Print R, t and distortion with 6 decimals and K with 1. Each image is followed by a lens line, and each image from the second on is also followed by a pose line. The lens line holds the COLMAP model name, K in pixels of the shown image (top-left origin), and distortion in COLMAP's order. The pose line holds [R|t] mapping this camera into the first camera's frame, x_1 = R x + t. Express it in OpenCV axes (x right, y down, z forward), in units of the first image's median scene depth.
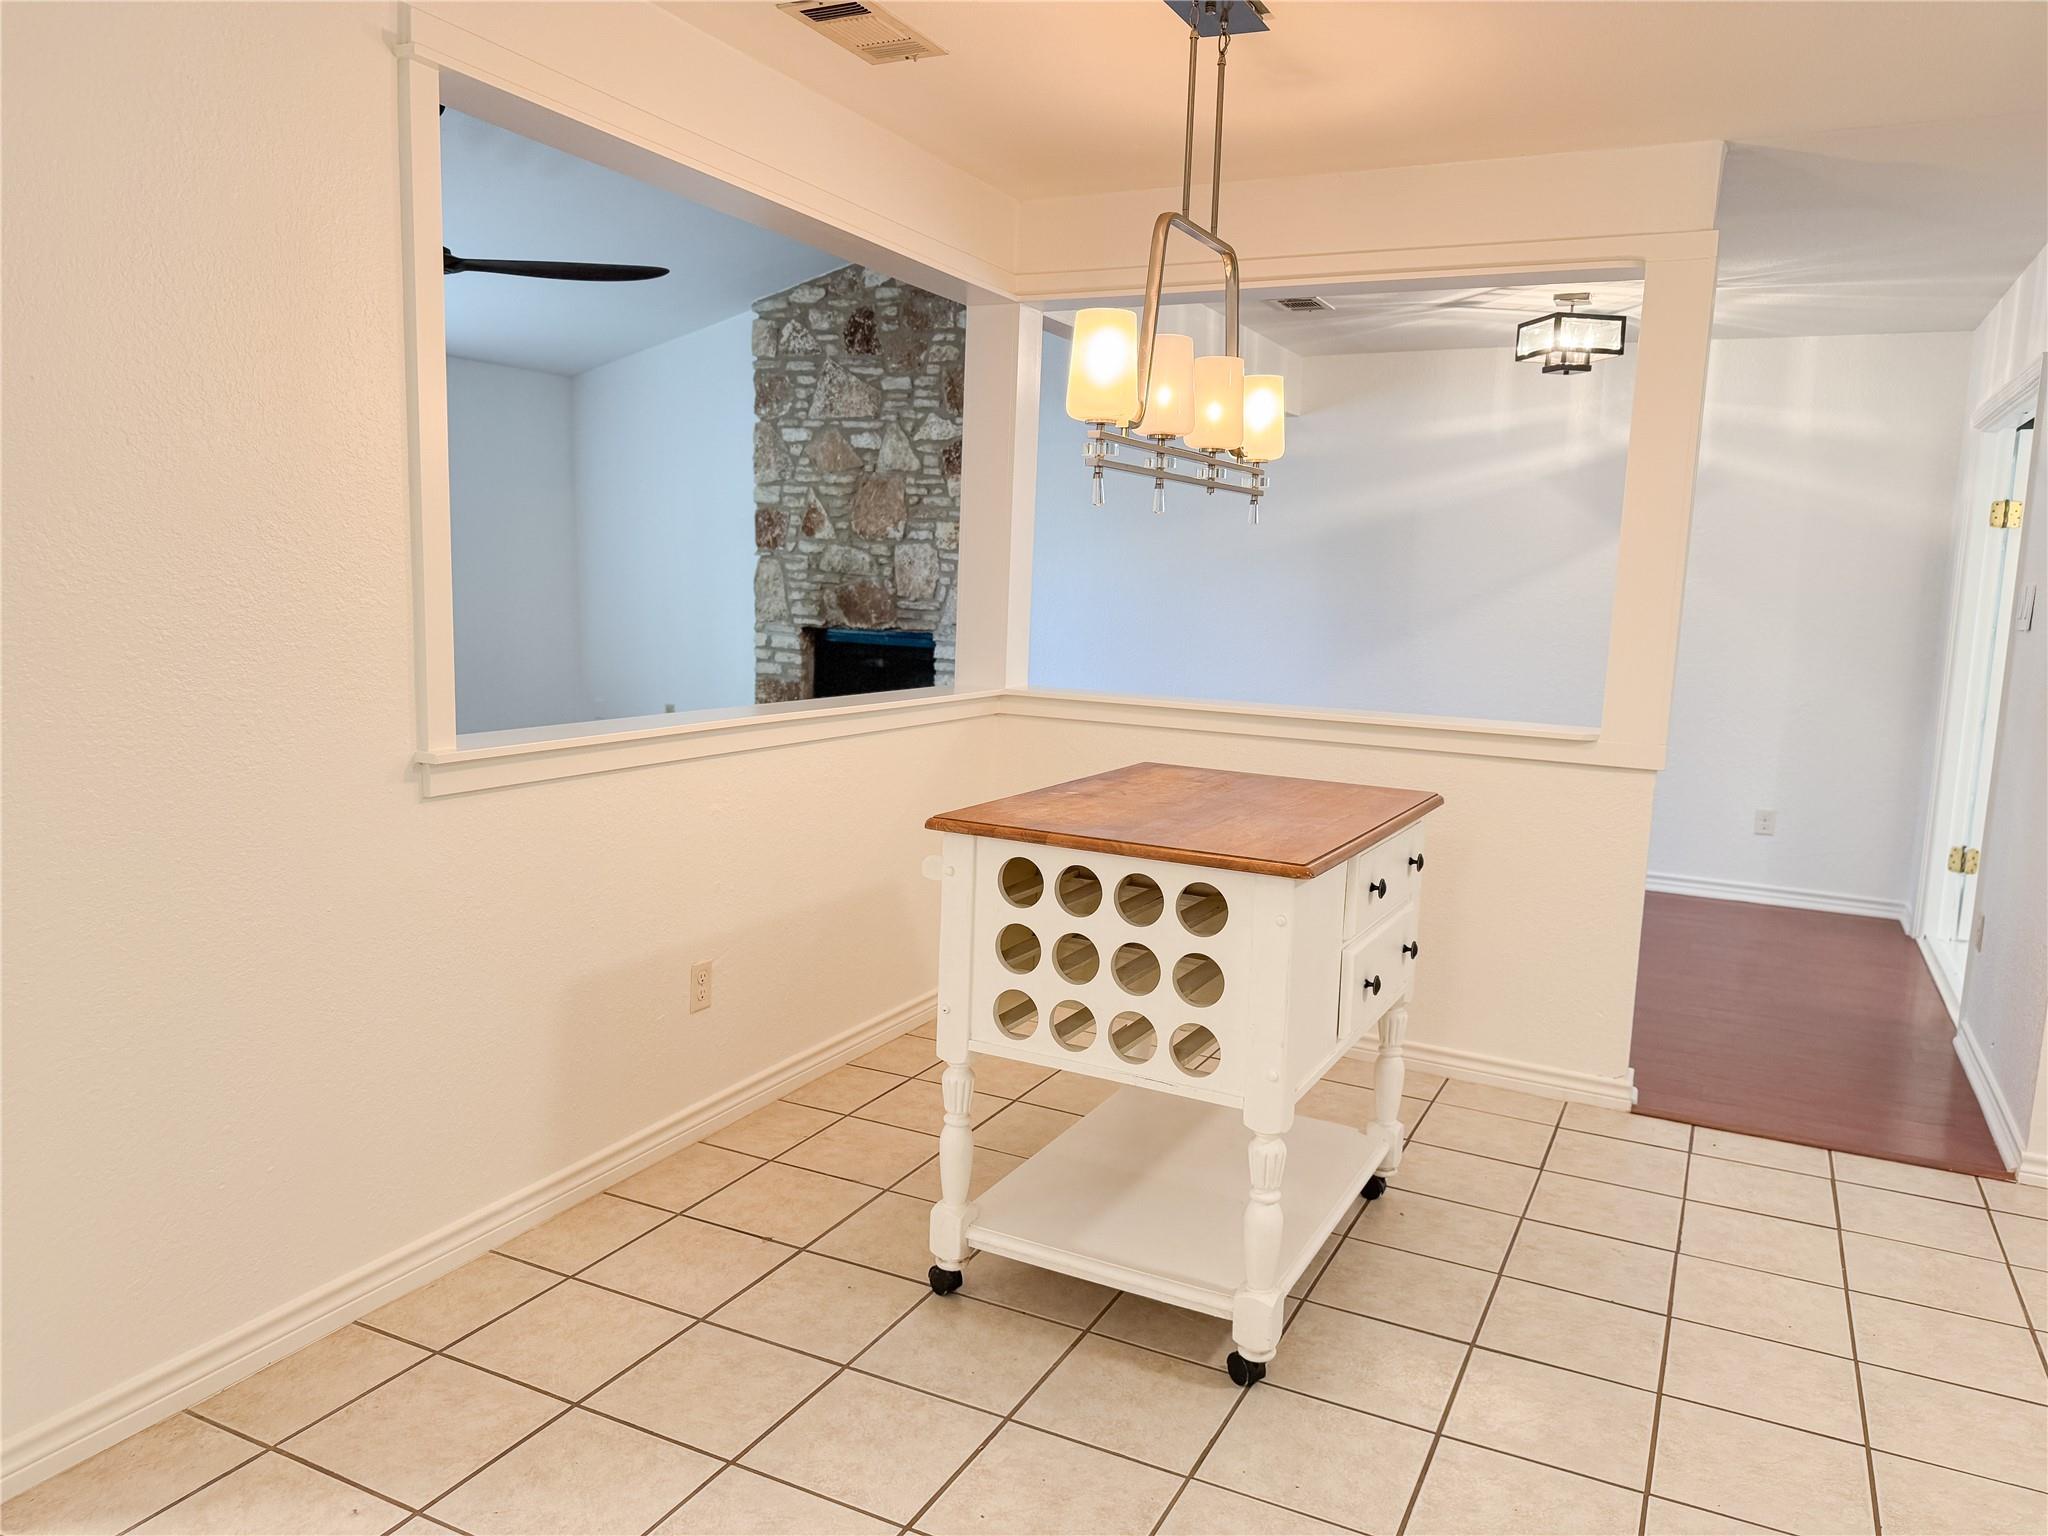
lens RADIAL K [[1426.4, 0, 1025.0], [0, 1426.4, 777.2], [0, 0, 1]] dist [0.117294, -0.159684]
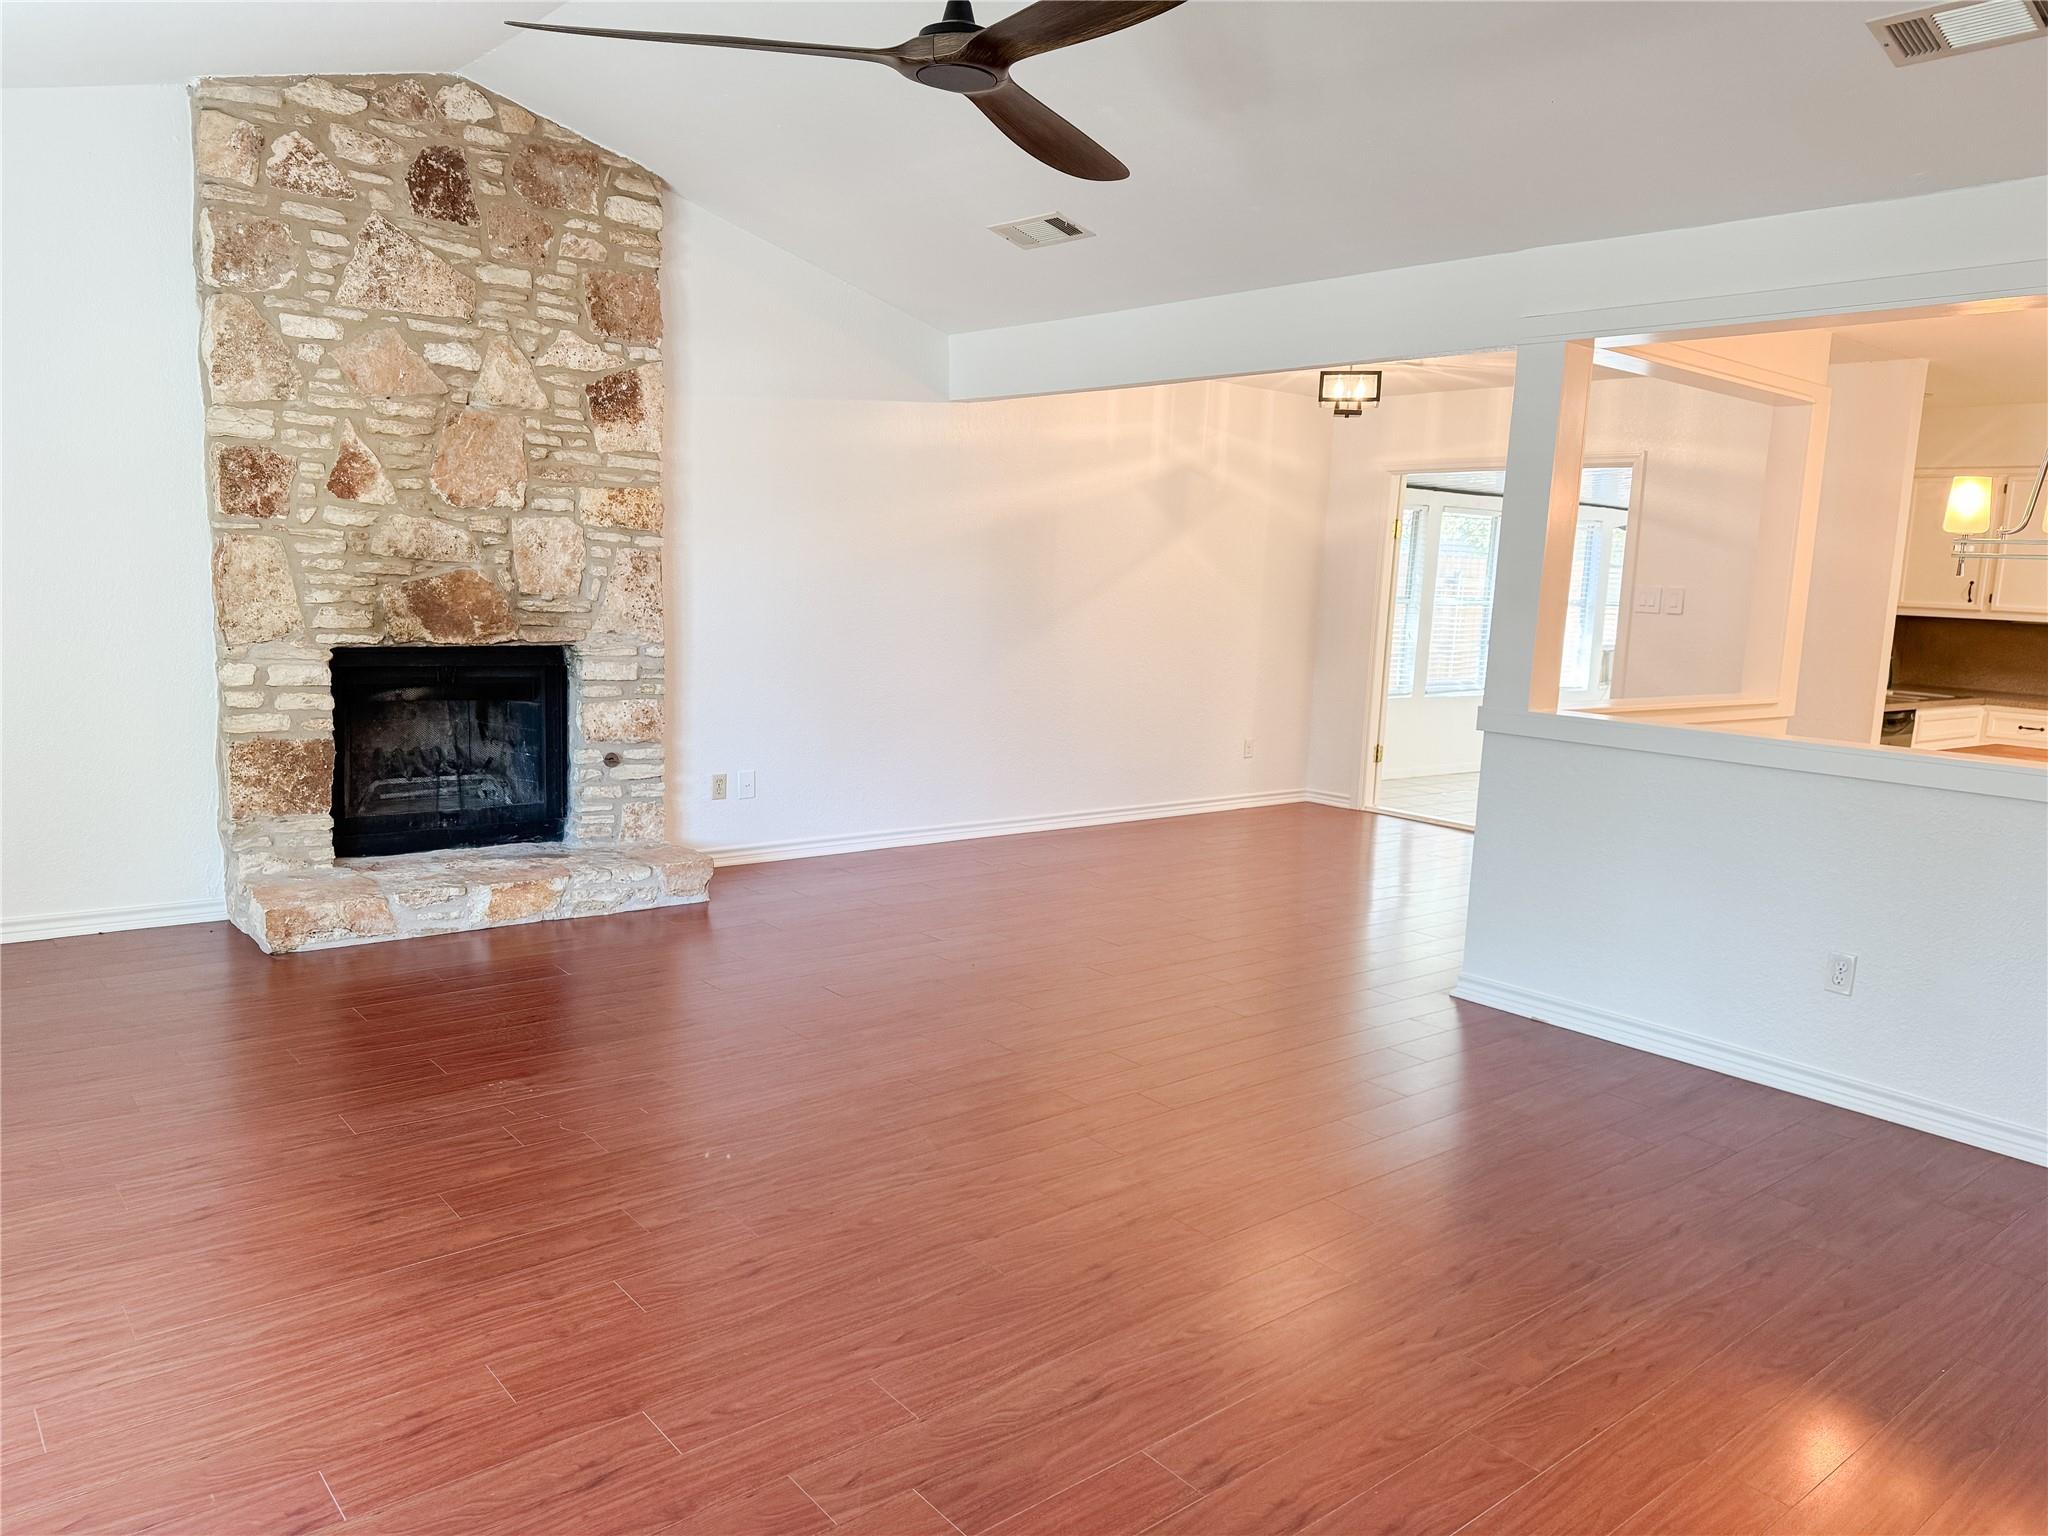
lens RADIAL K [[1444.0, 0, 1024.0], [0, 1444.0, 768.0], [0, 0, 1]] dist [-0.009032, -0.005357]
pose [[0.395134, -0.144768, 0.907144, -0.622242], [0.101322, 0.988347, 0.113593, -0.098366], [-0.913018, 0.047030, 0.405198, 0.511764]]
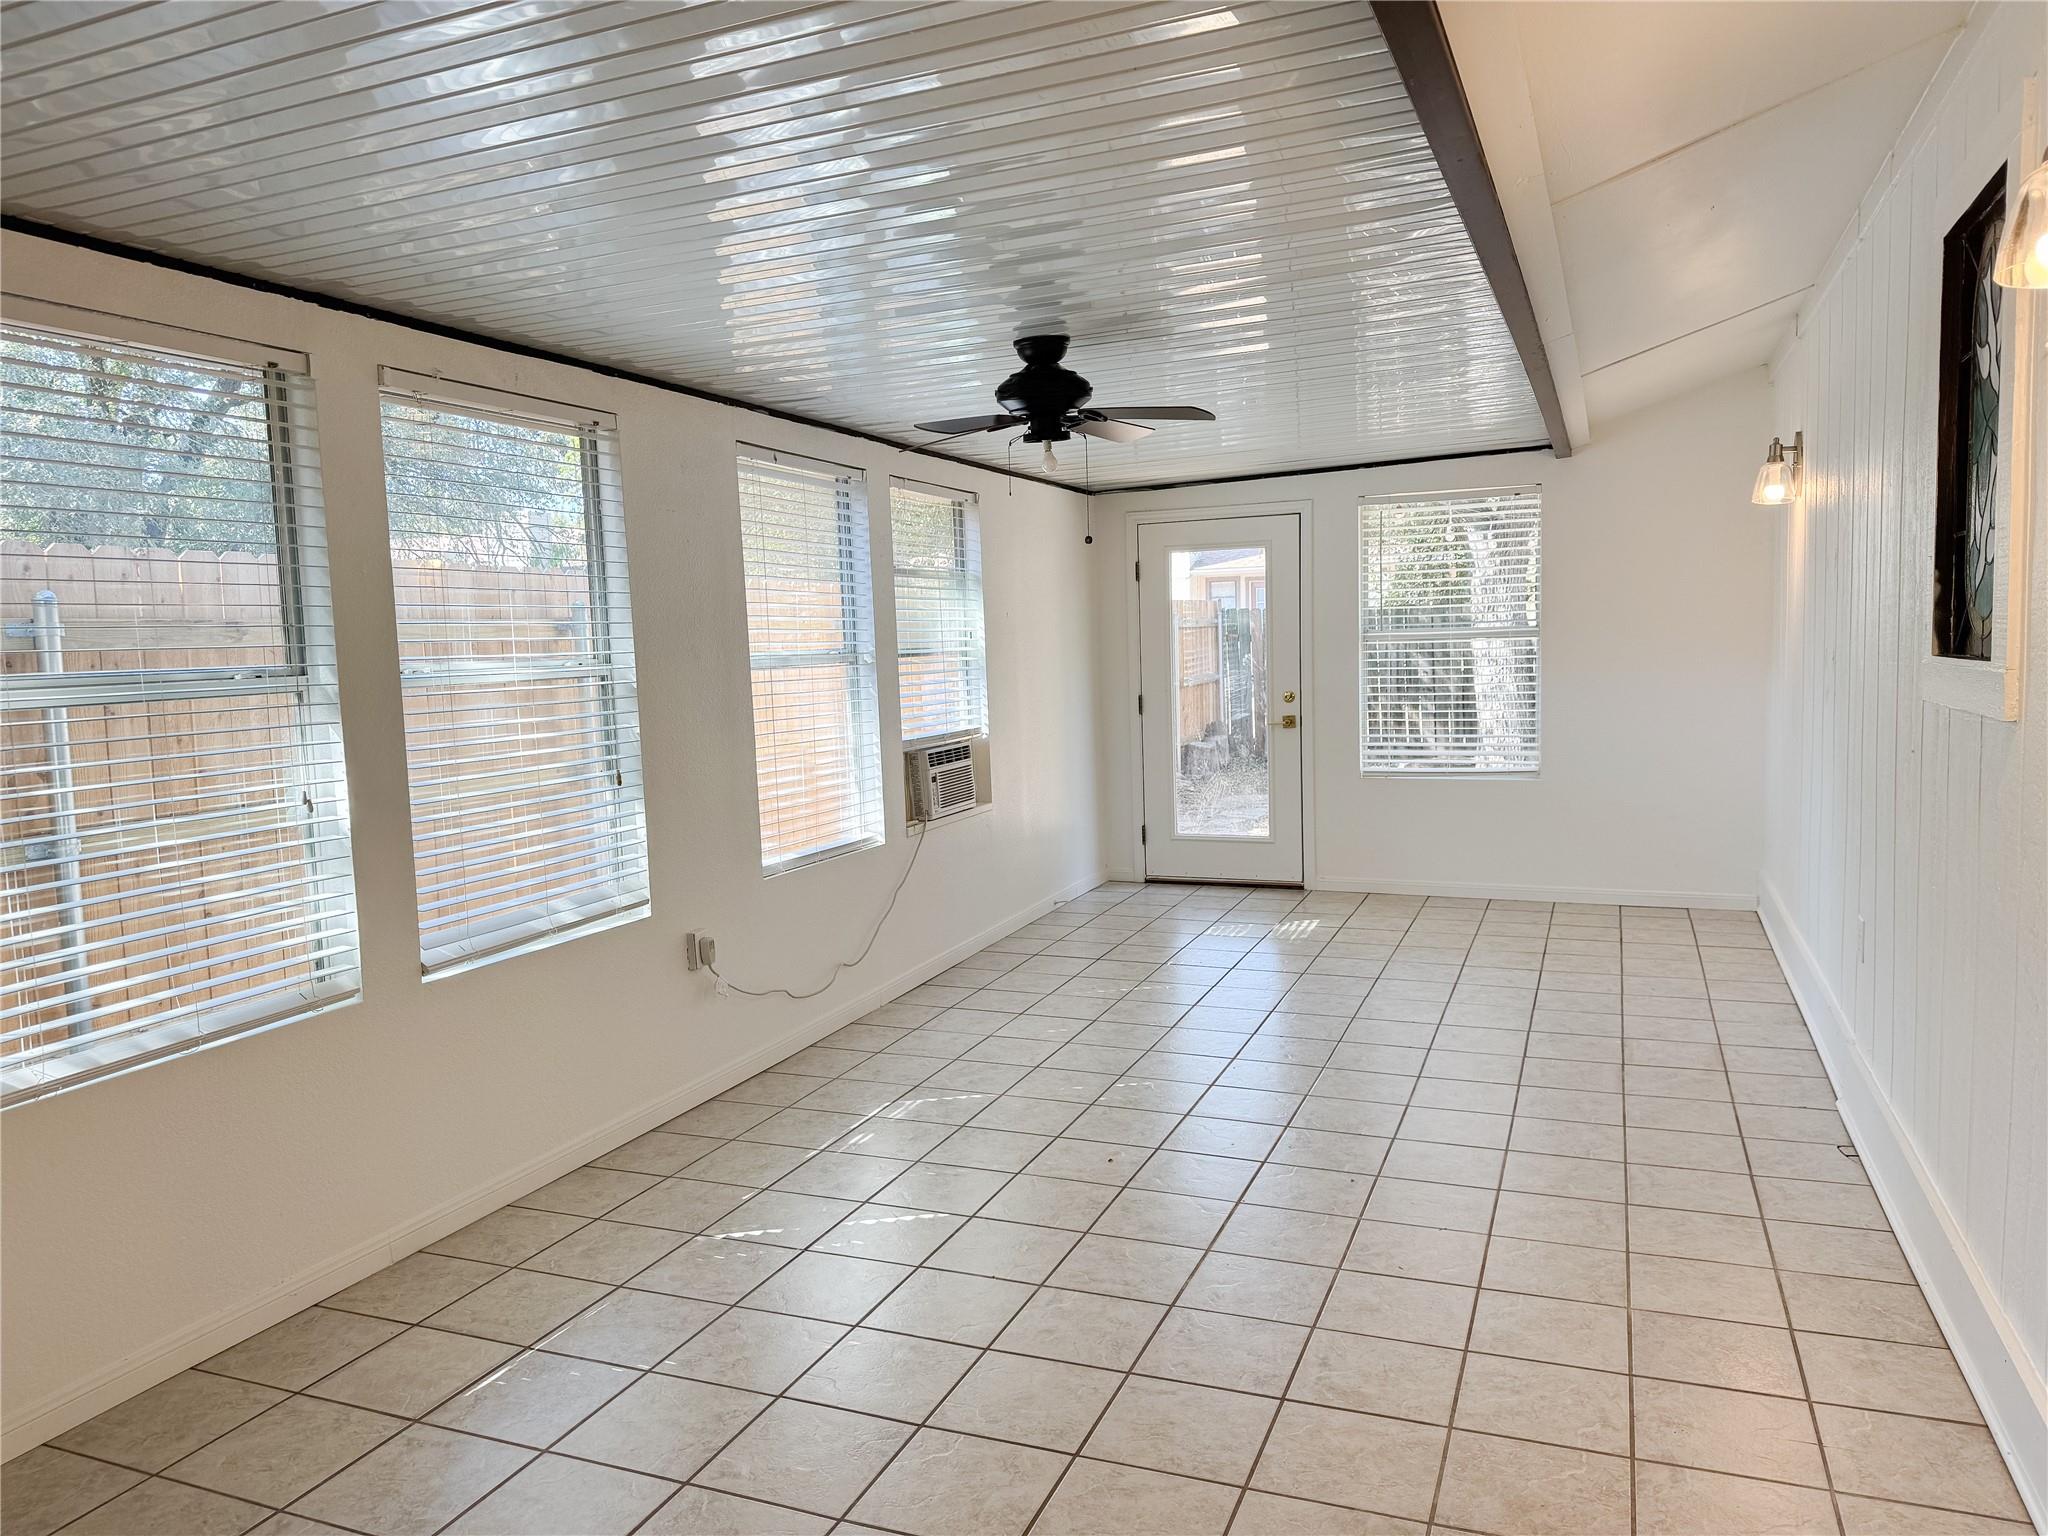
lens RADIAL K [[1389.2, 0, 1026.6], [0, 1389.2, 765.0], [0, 0, 1]] dist [0.110318, -0.147697]
pose [[-0.083432, -0.120109, 0.989249, 0.377785], [0.168728, 0.976674, 0.132812, -0.057431], [-0.982125, 0.177995, -0.061220, 0.548965]]
